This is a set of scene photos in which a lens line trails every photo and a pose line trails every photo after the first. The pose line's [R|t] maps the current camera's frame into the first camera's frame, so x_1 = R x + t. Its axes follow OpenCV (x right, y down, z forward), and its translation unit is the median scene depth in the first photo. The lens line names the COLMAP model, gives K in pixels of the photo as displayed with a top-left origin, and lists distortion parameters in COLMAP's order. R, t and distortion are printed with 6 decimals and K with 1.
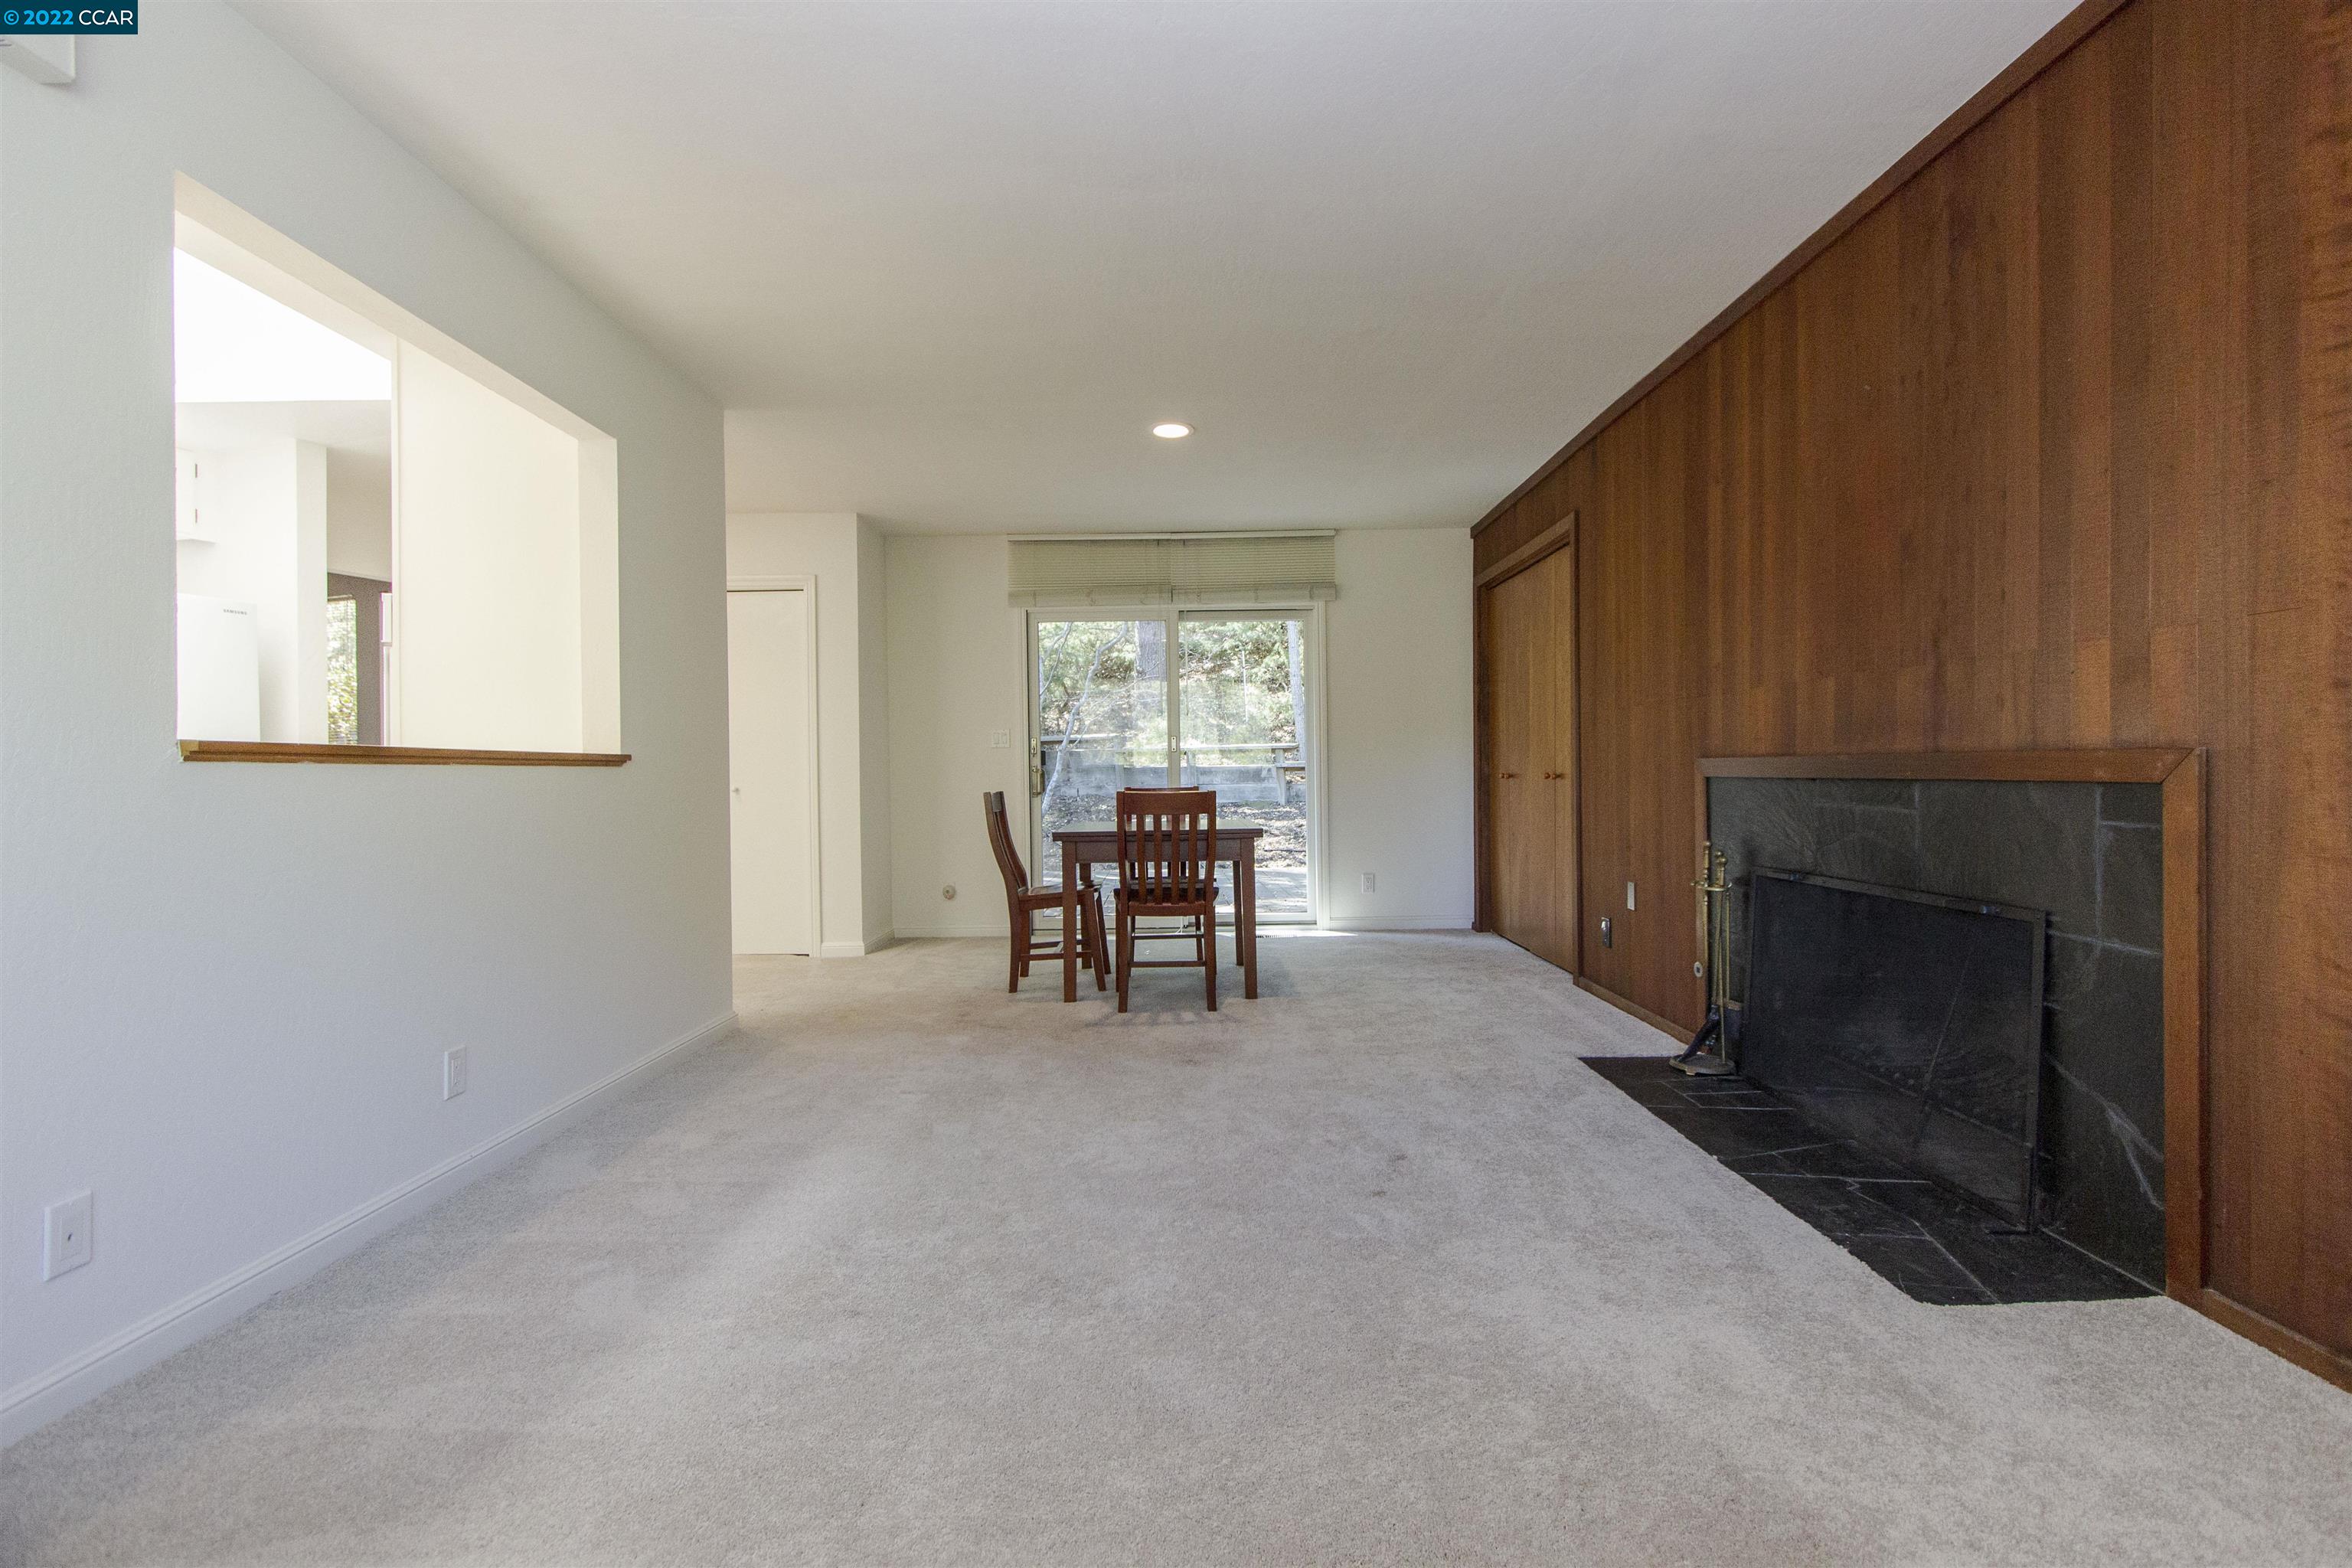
lens RADIAL K [[1061.8, 0, 1174.5], [0, 1061.8, 775.3], [0, 0, 1]] dist [0.000086, -0.000236]
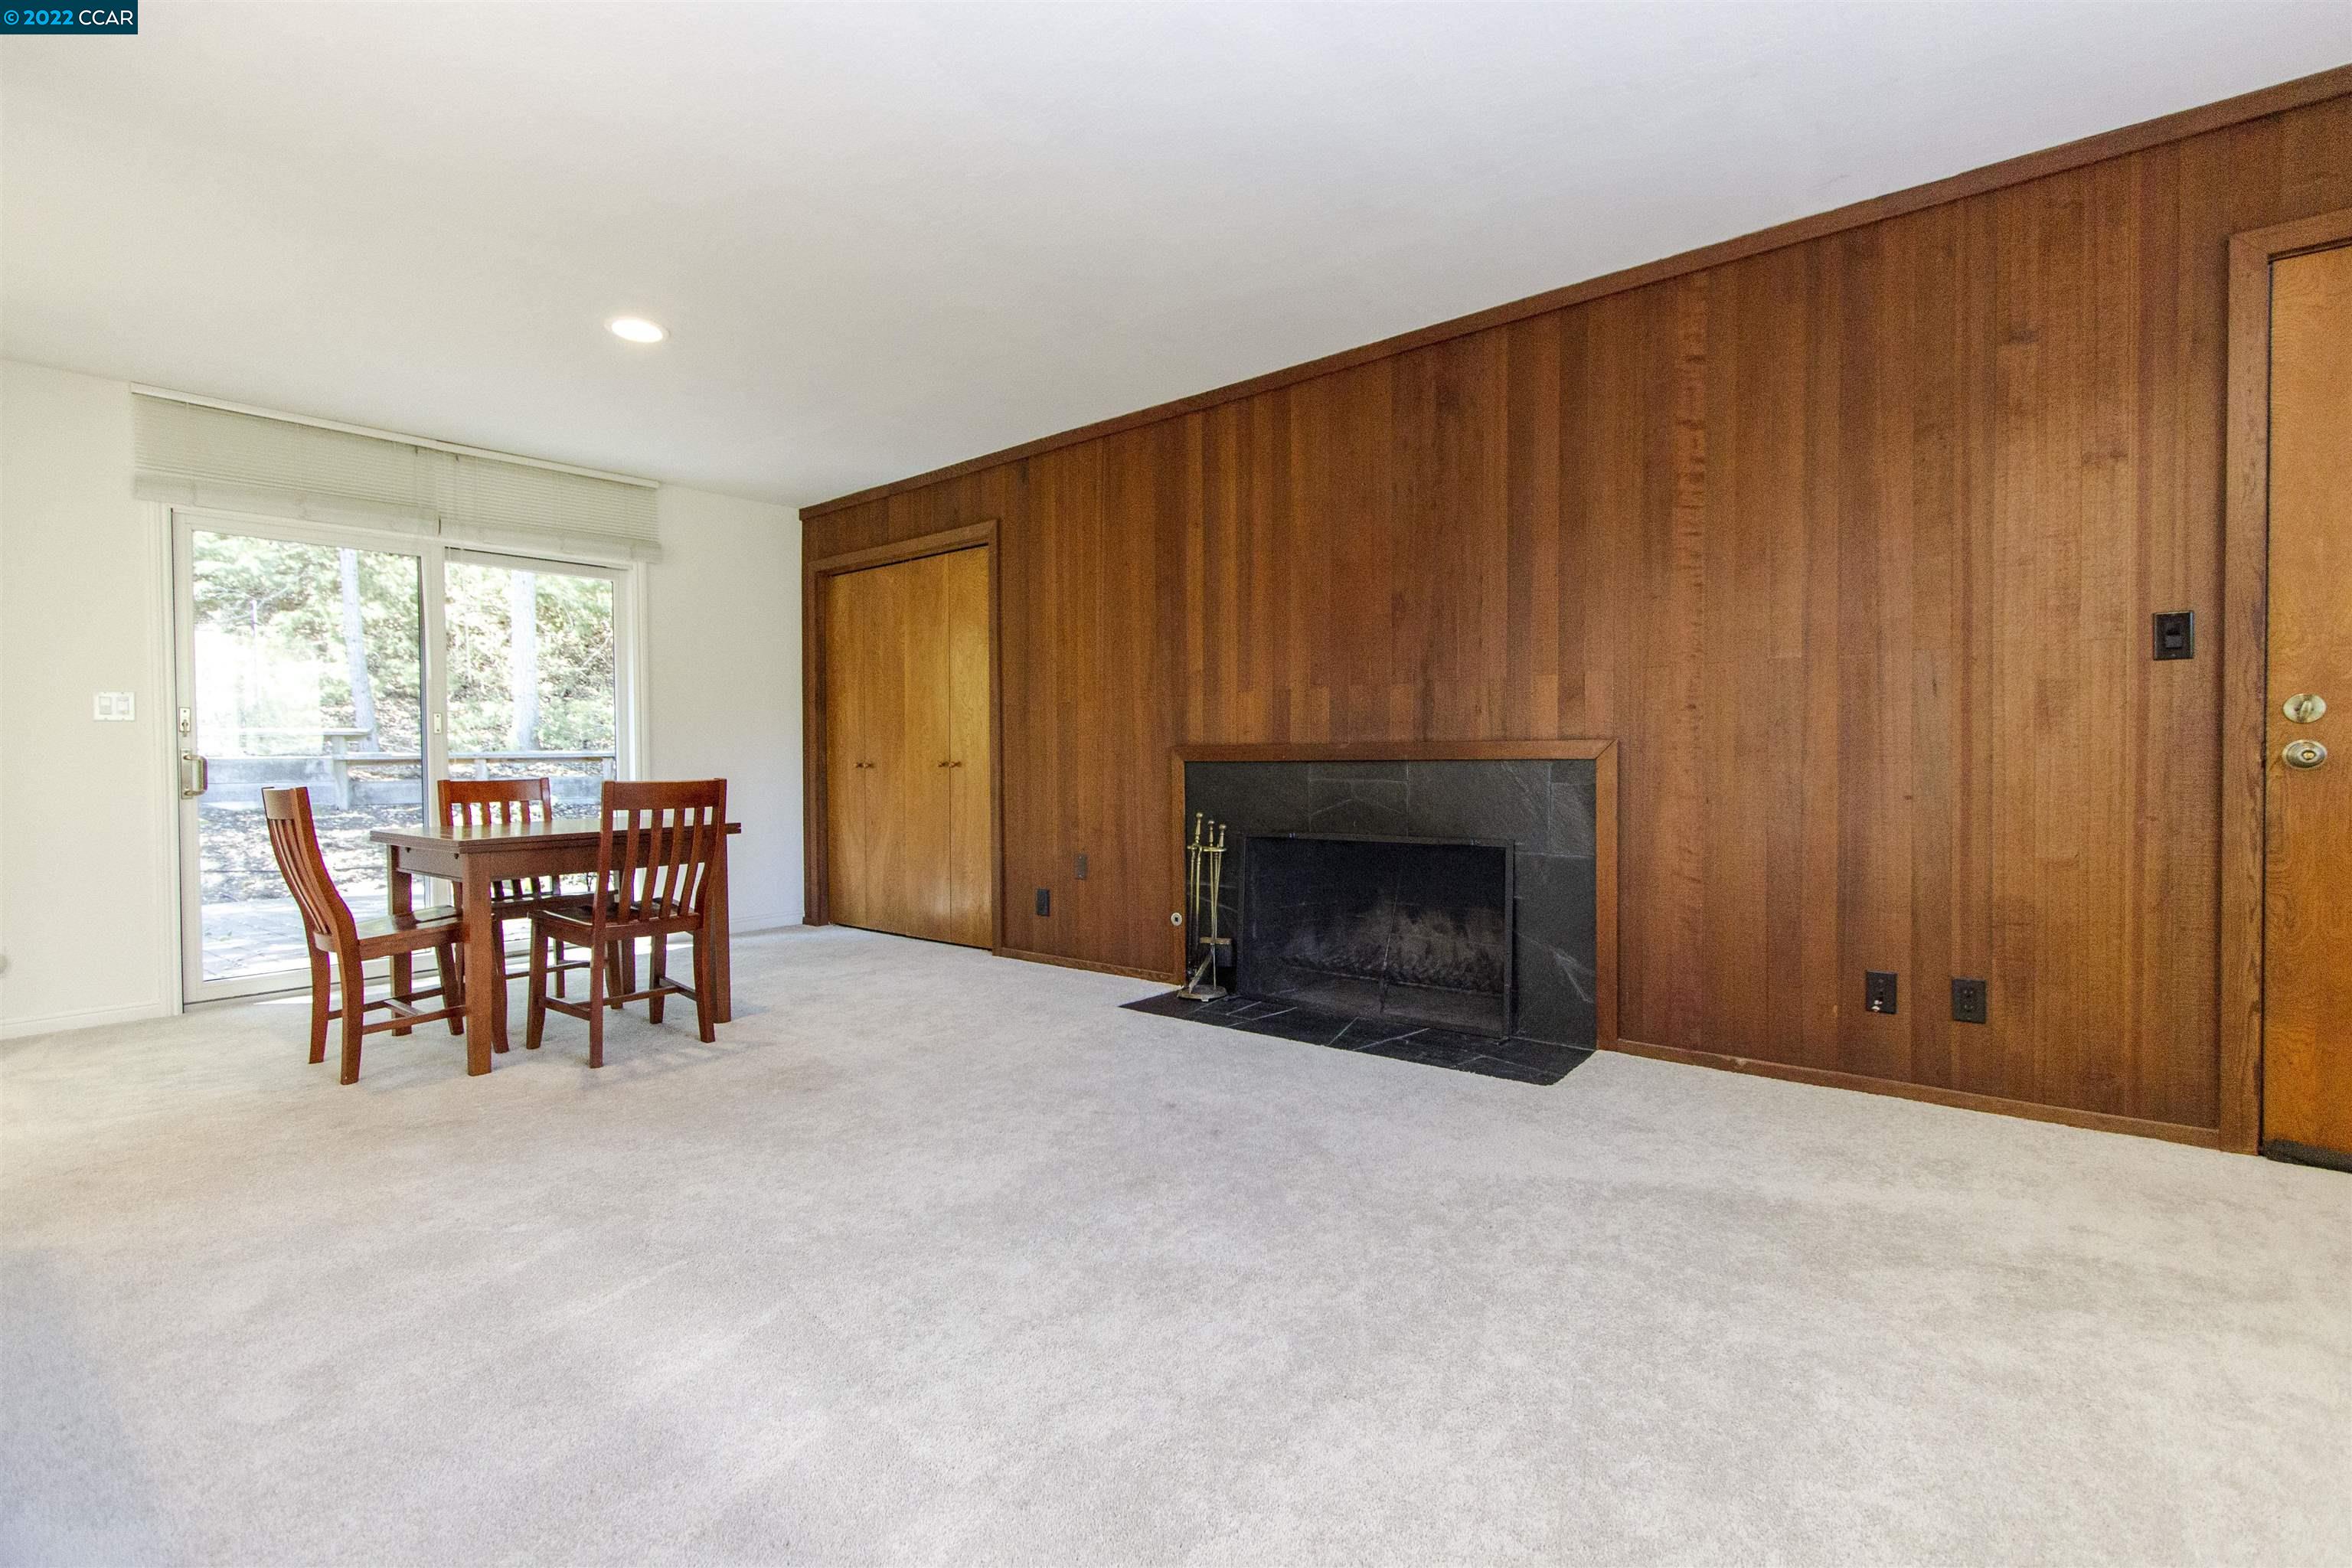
lens RADIAL K [[1057.5, 0, 1181.4], [0, 1057.5, 776.4], [0, 0, 1]] dist [-0.003554, -0.000580]
pose [[0.633569, -0.006250, 0.773661, -0.617168], [0.004075, 0.999980, 0.004741, 0.017683], [-0.773675, 0.000149, 0.633582, 0.302876]]
